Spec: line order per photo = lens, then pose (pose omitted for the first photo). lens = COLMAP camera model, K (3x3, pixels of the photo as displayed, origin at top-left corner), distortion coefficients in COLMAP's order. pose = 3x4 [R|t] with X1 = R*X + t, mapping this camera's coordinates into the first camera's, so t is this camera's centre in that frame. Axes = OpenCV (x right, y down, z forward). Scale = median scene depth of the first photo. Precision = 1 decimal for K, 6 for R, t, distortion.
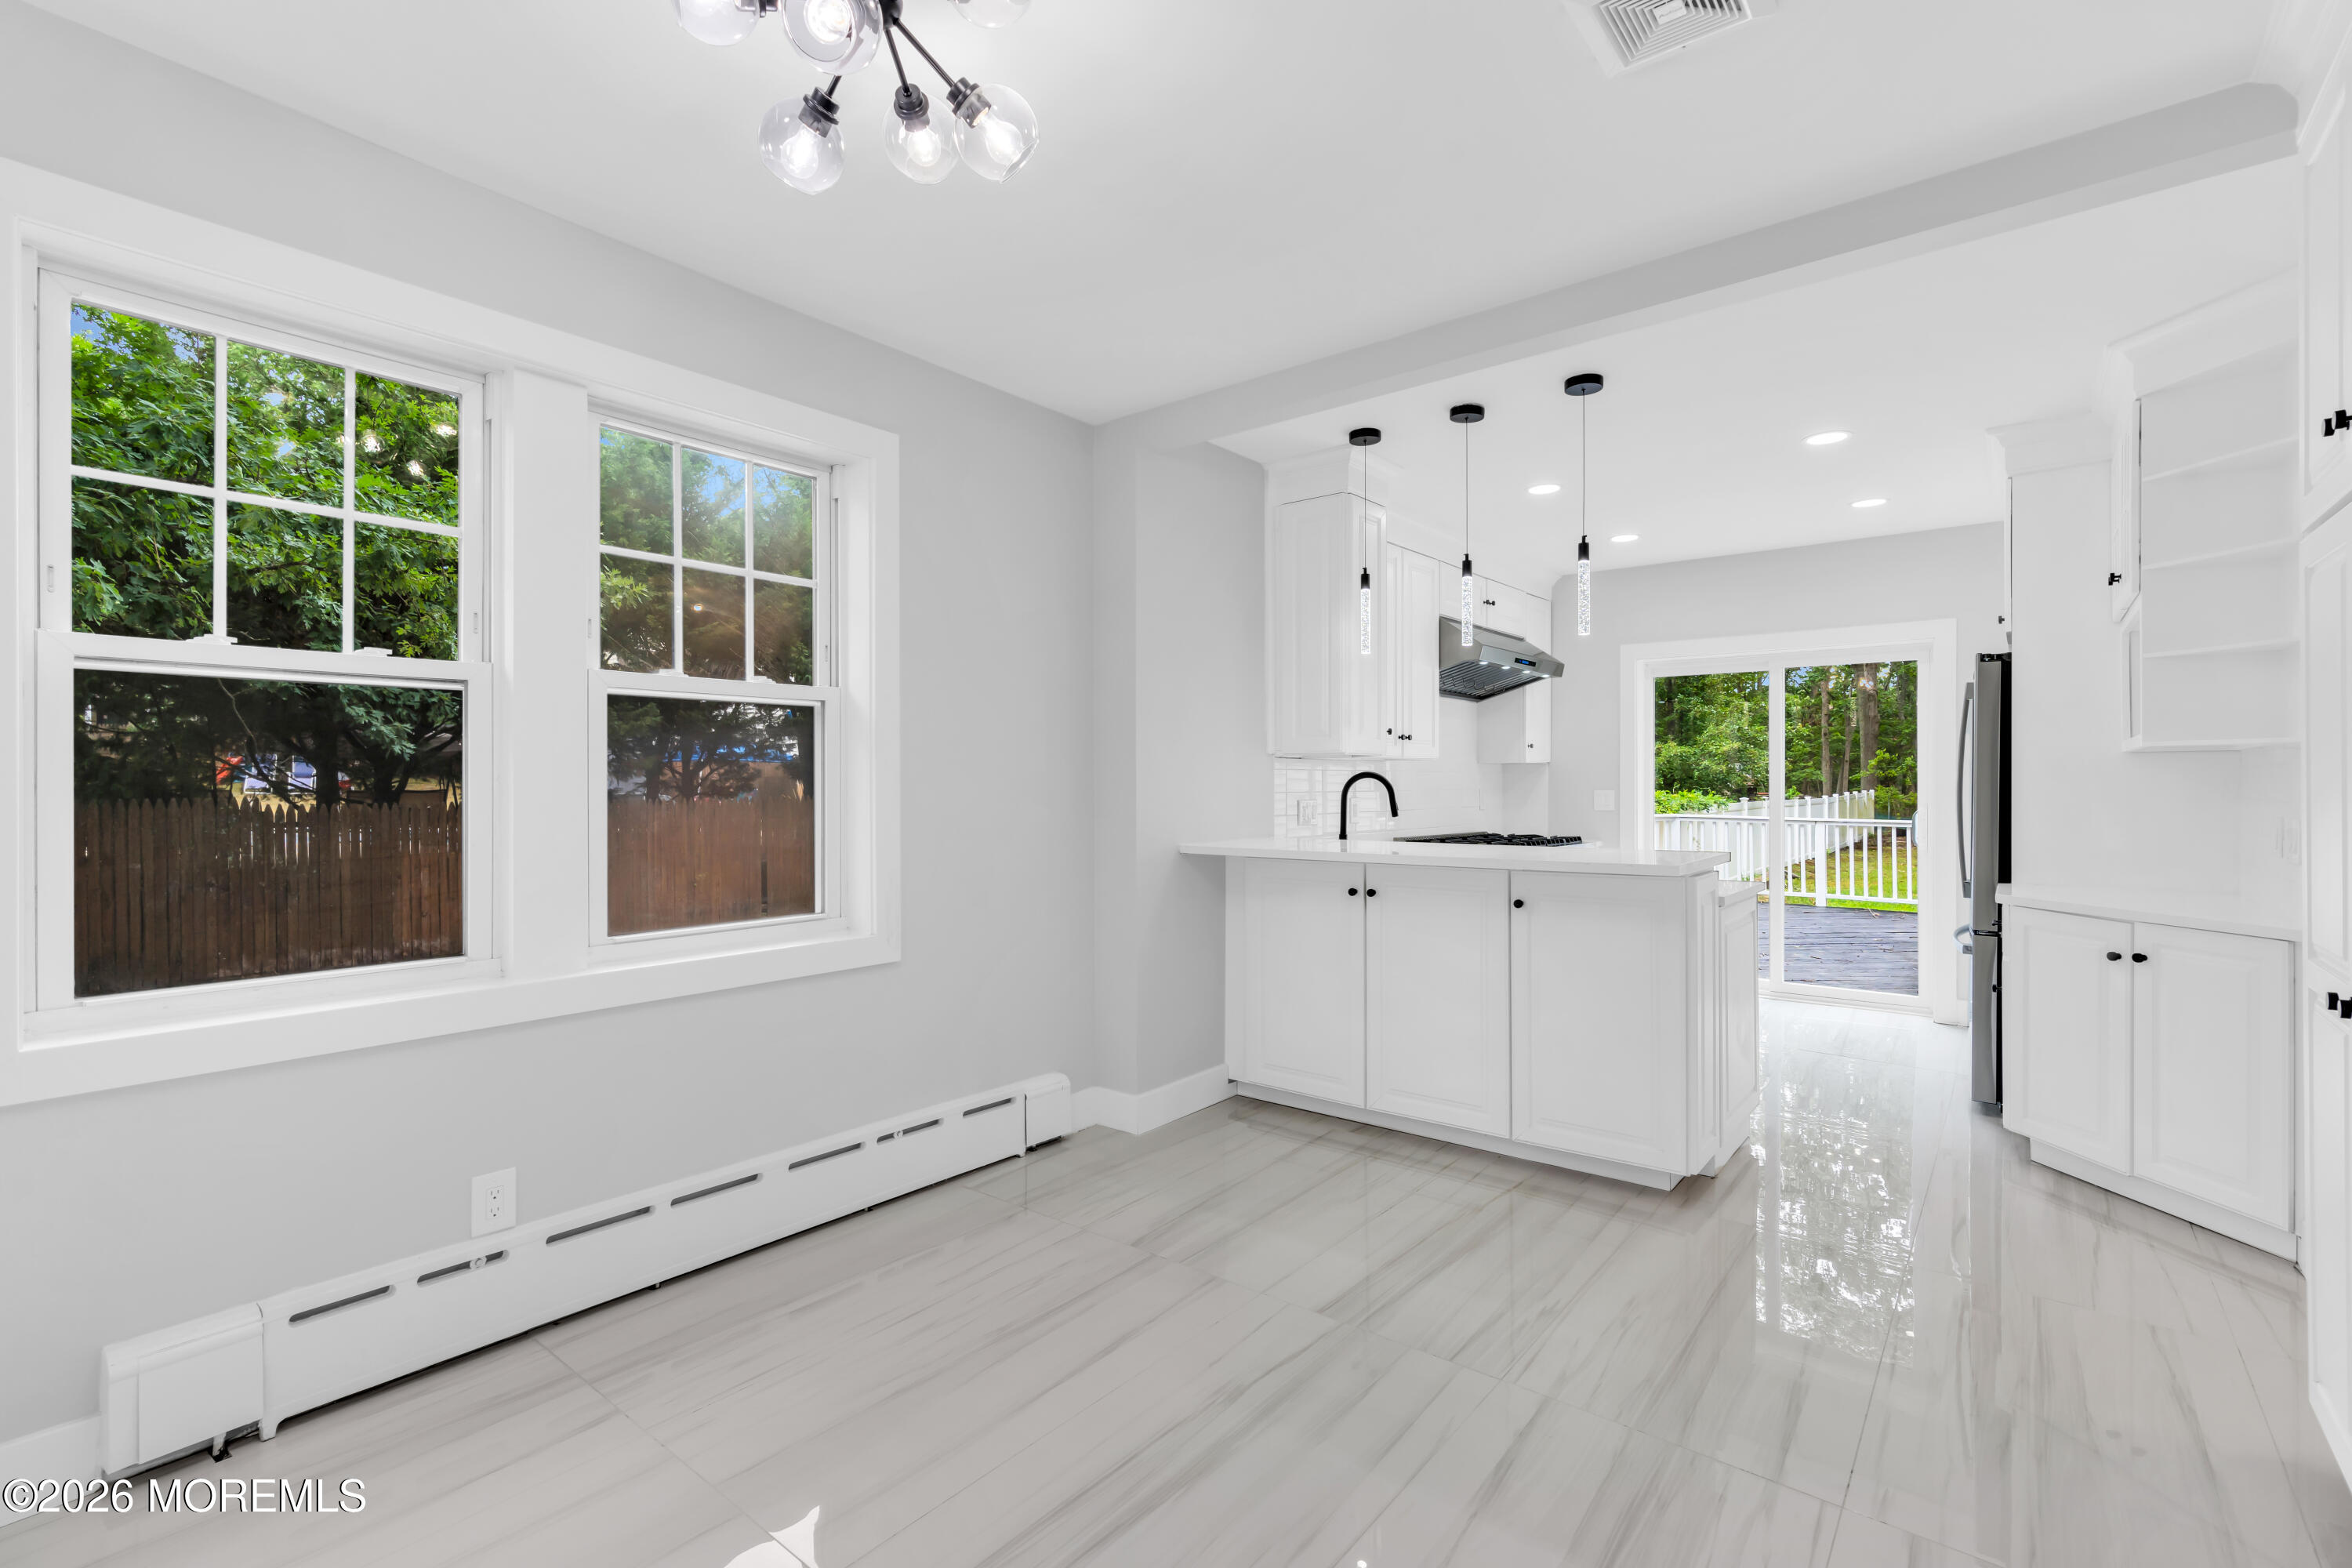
lens RADIAL K [[1061.2, 0, 1176.0], [0, 1061.2, 784.0], [0, 0, 1]] dist [0.008625, 0.000490]
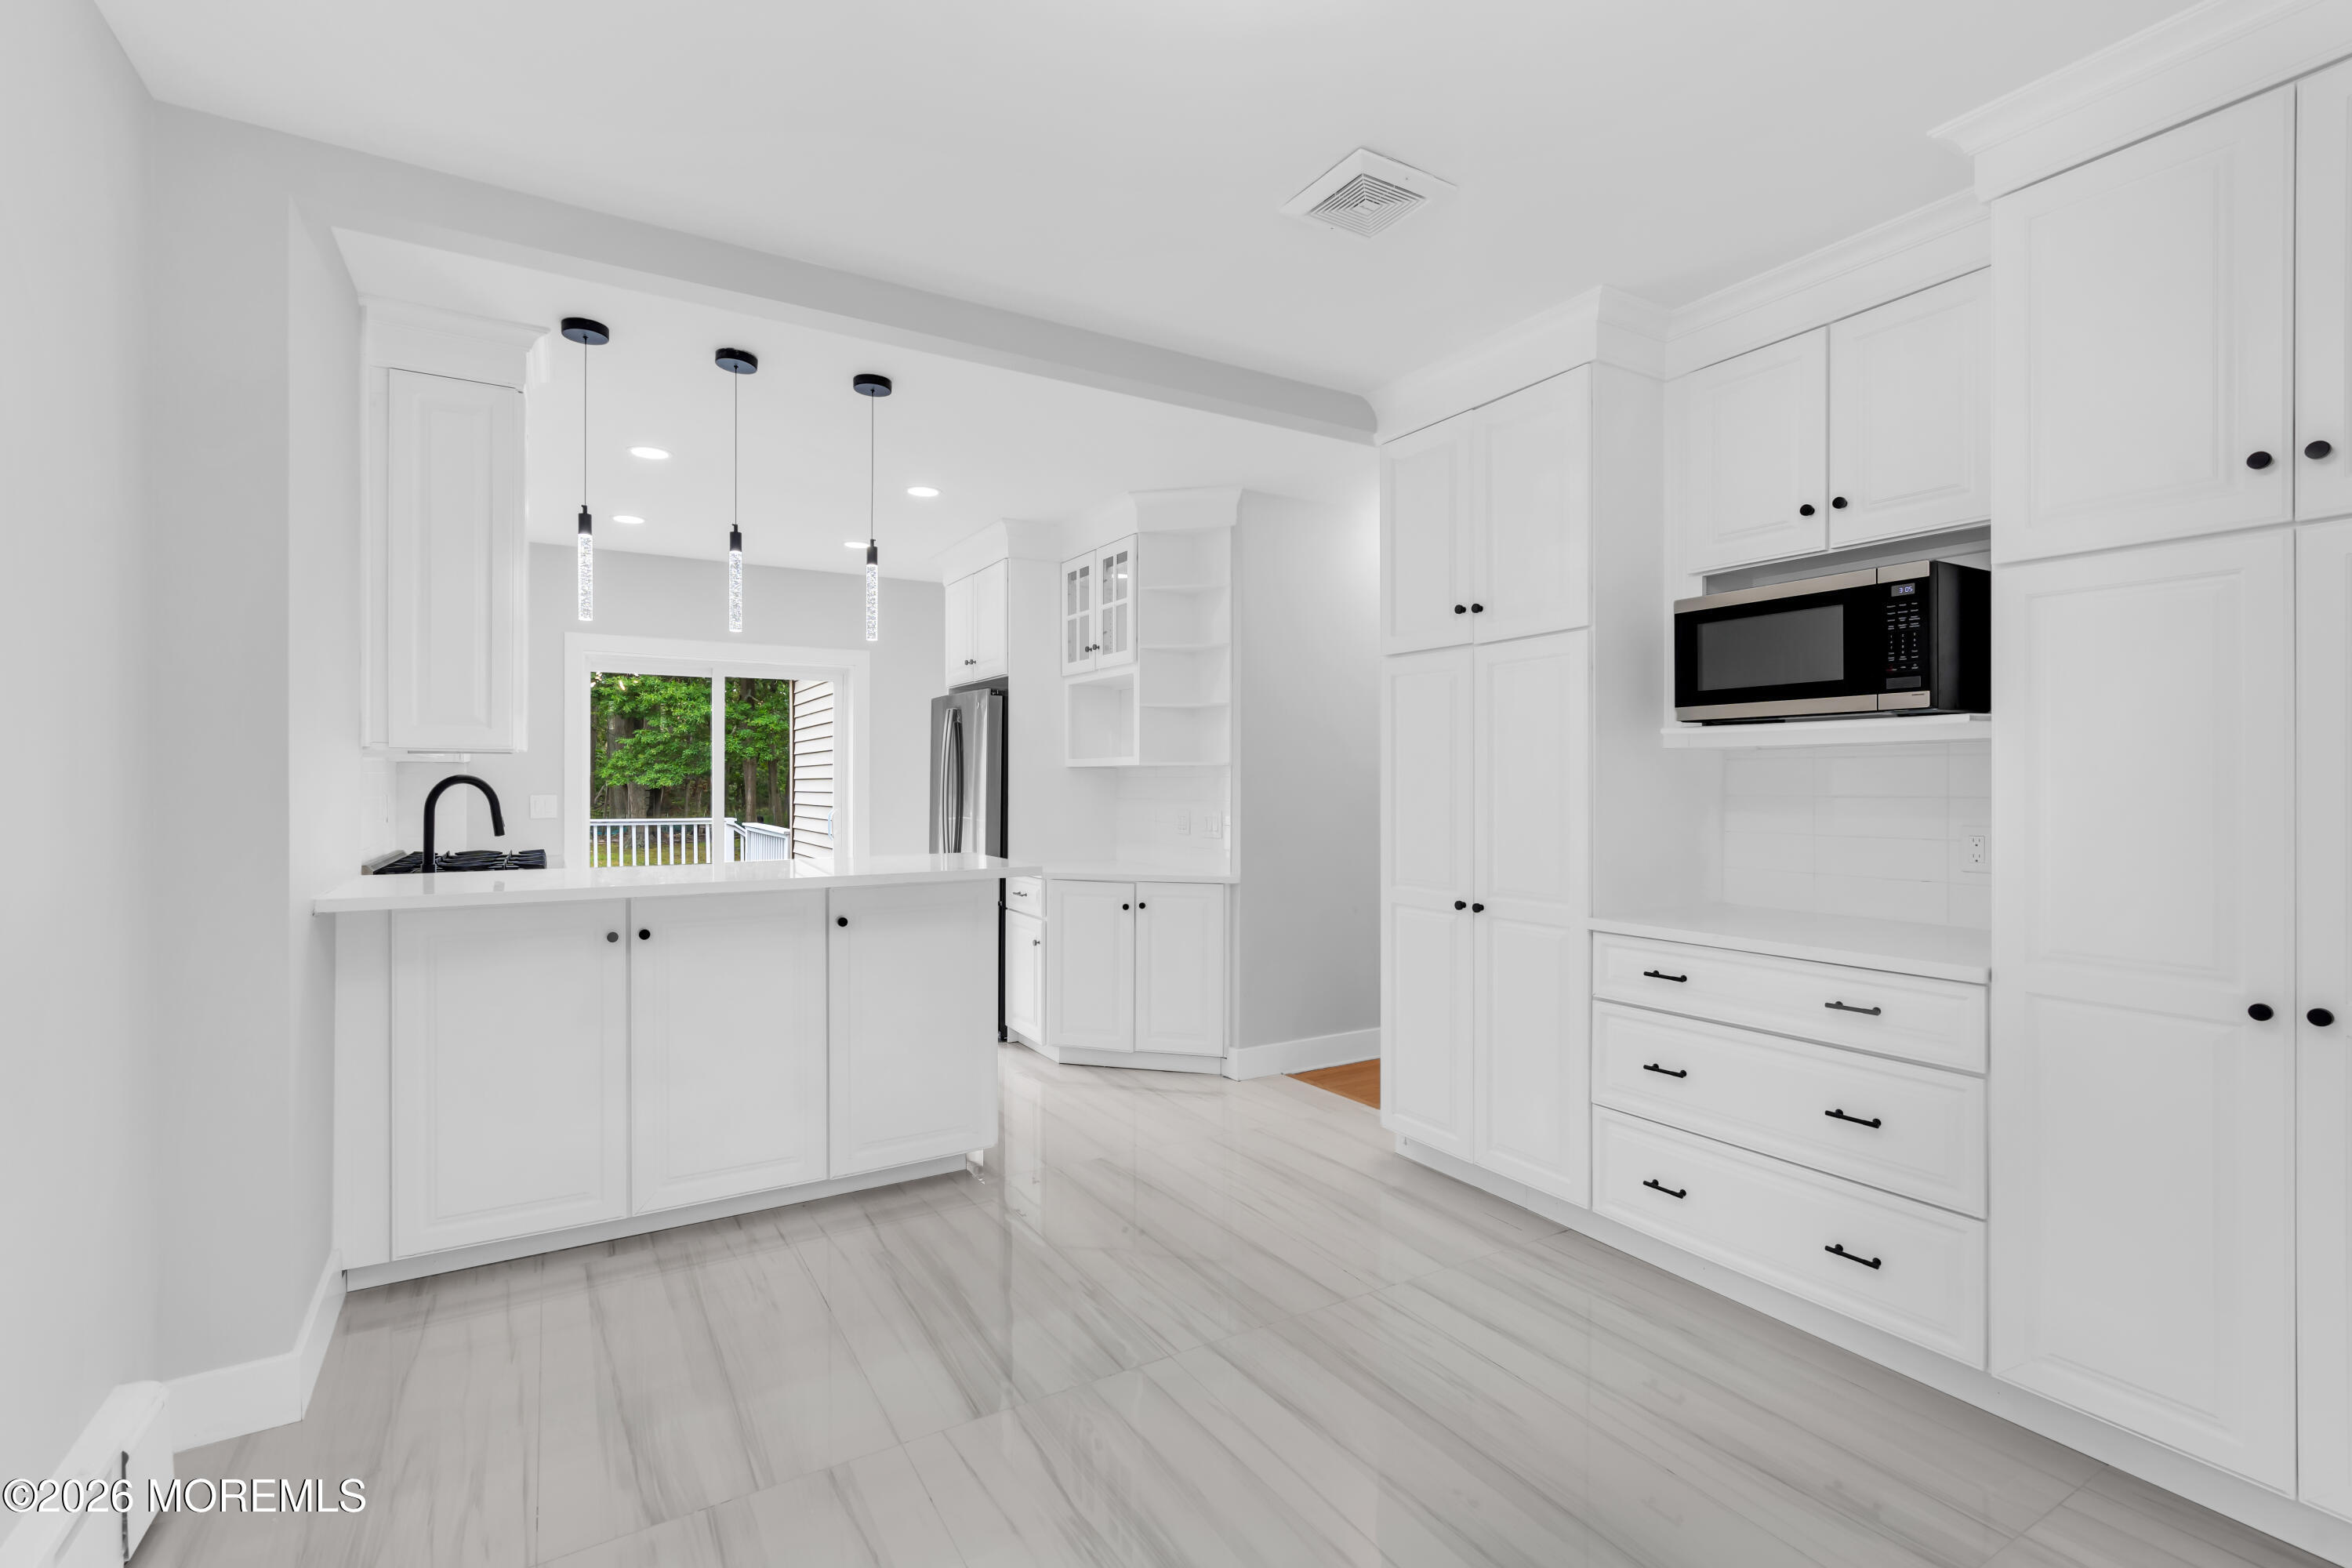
lens RADIAL K [[1051.4, 0, 1171.0], [0, 1051.4, 789.6], [0, 0, 1]] dist [-0.005548, 0.000503]
pose [[0.344277, -0.006847, 0.938843, -0.323568], [-0.002812, 0.999961, 0.008324, -0.008755], [-0.938864, -0.005505, 0.344244, 0.305737]]
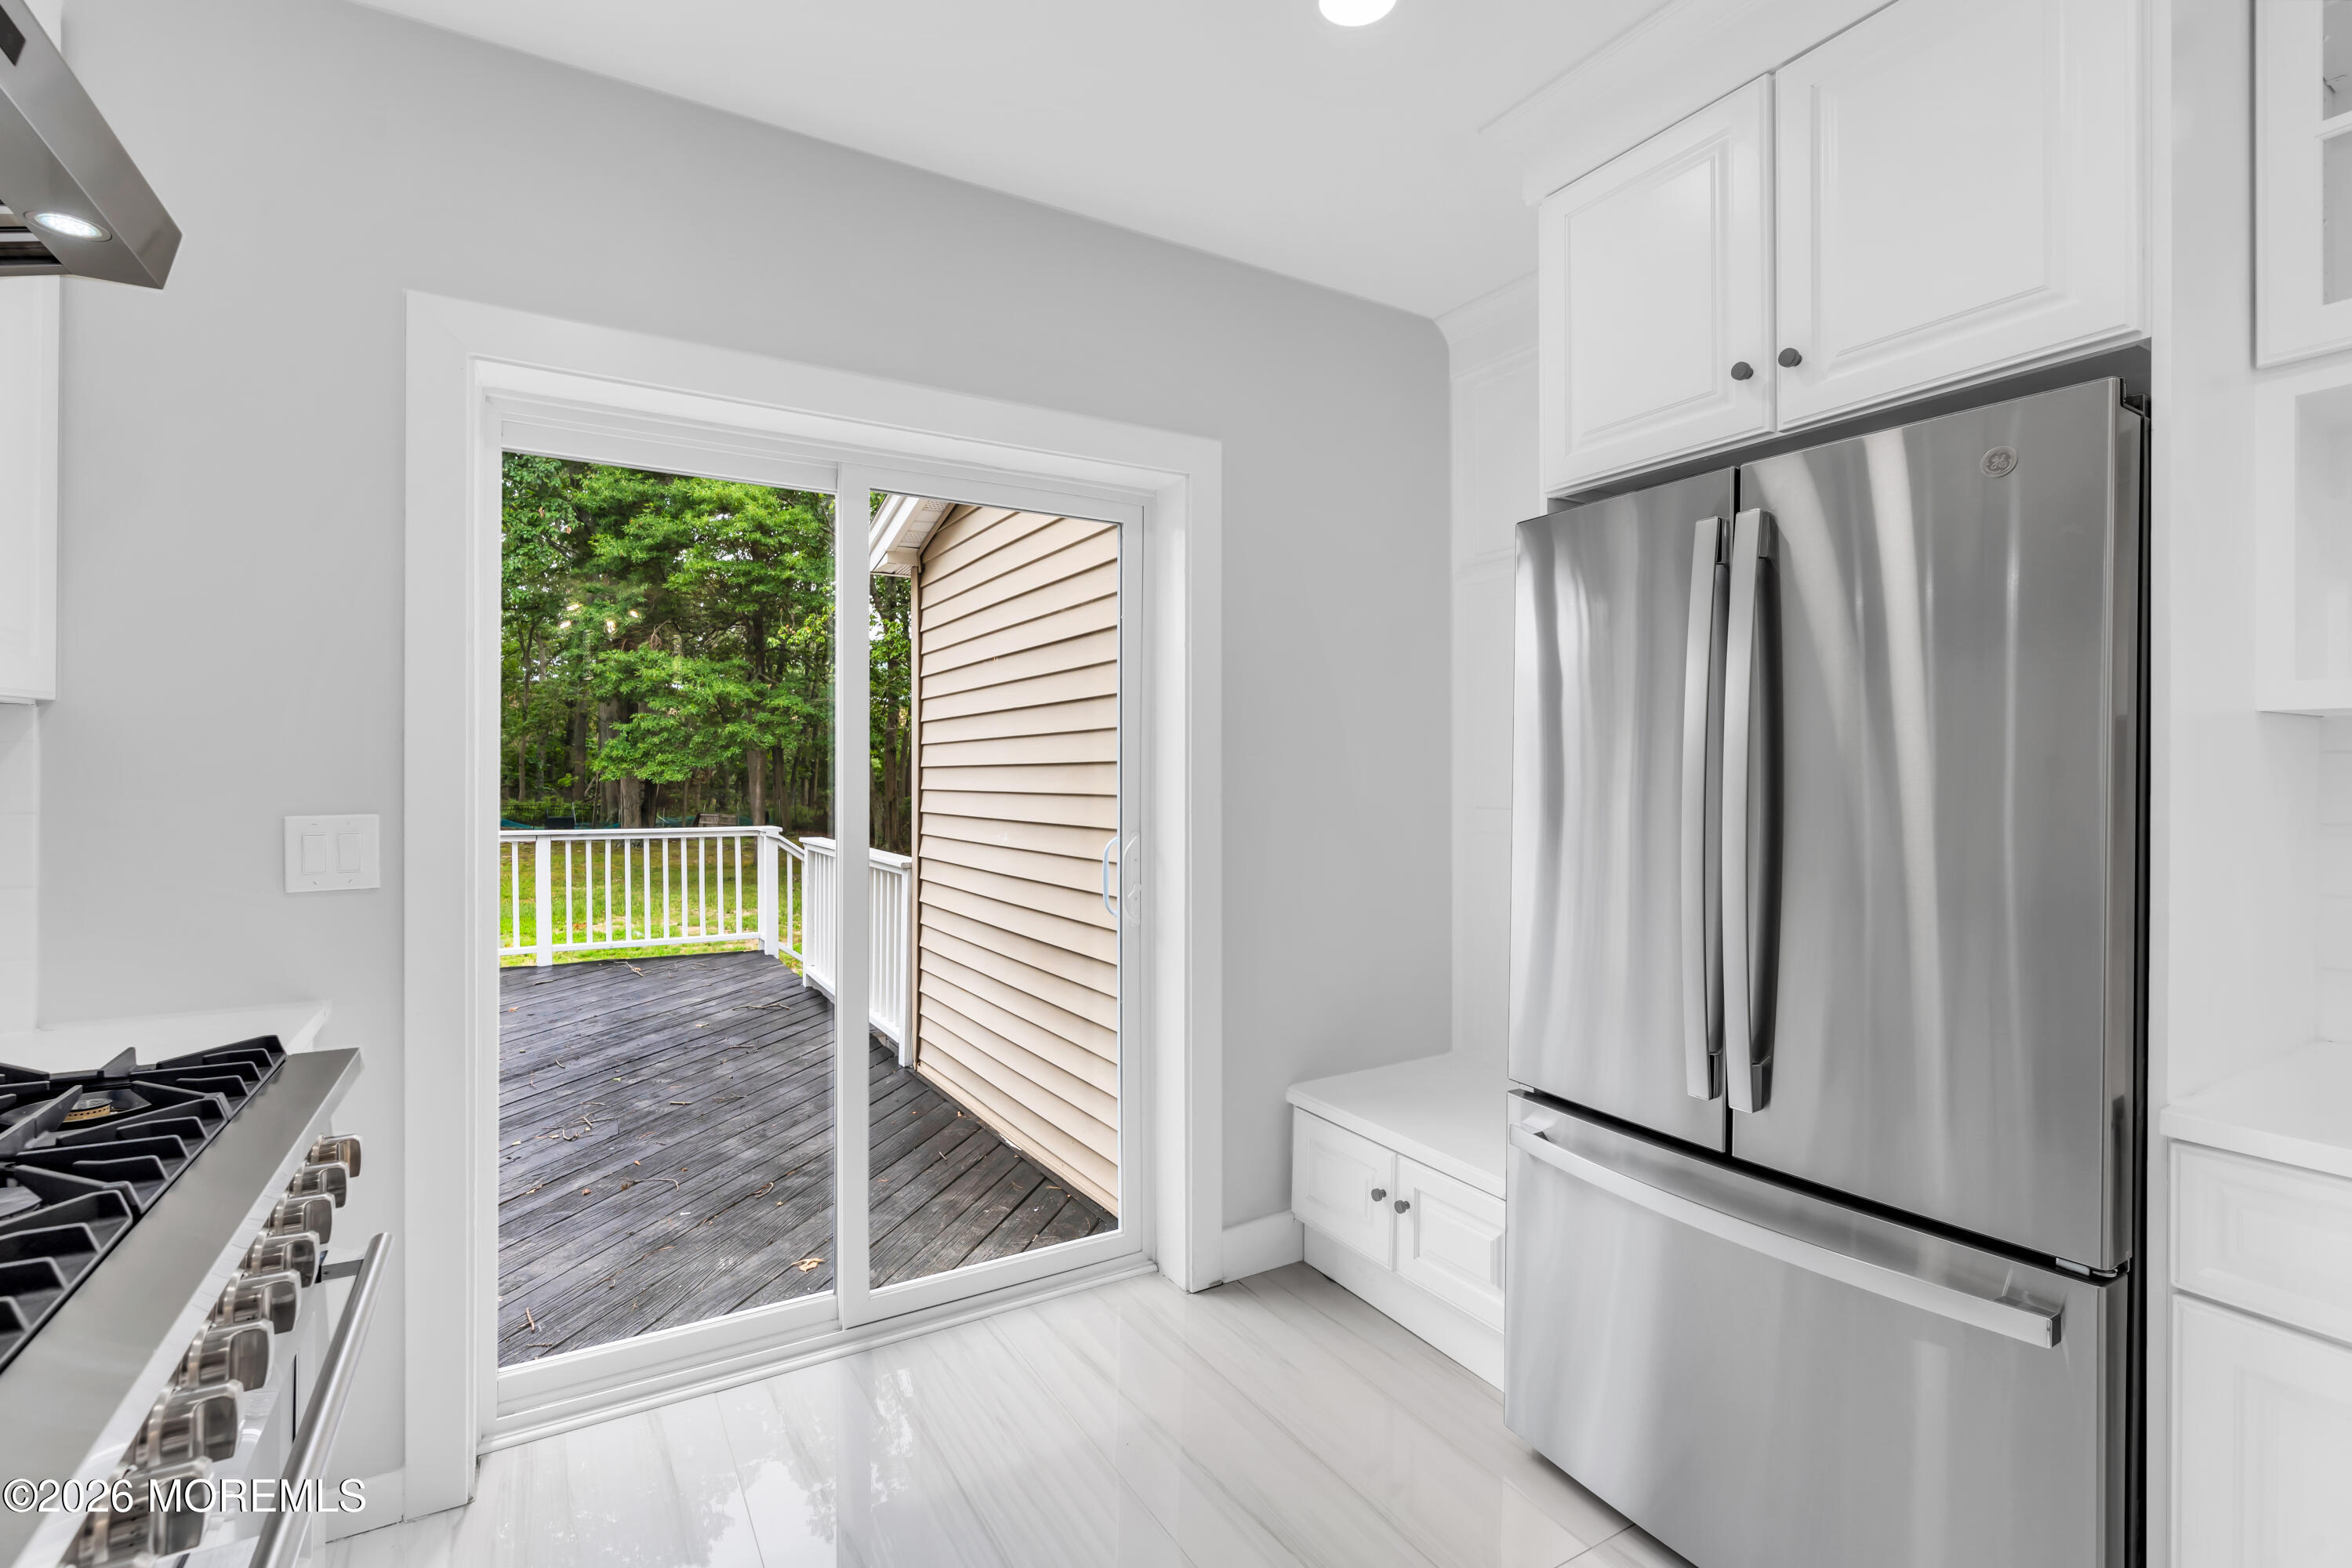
lens RADIAL K [[1057.4, 0, 1159.5], [0, 1057.4, 770.9], [0, 0, 1]] dist [-0.000030, 0.000387]
pose [[0.353809, 0.002704, 0.935314, 0.320317], [-0.000867, 0.999996, -0.002563, -0.005901], [-0.935317, 0.000096, 0.353811, 1.000040]]
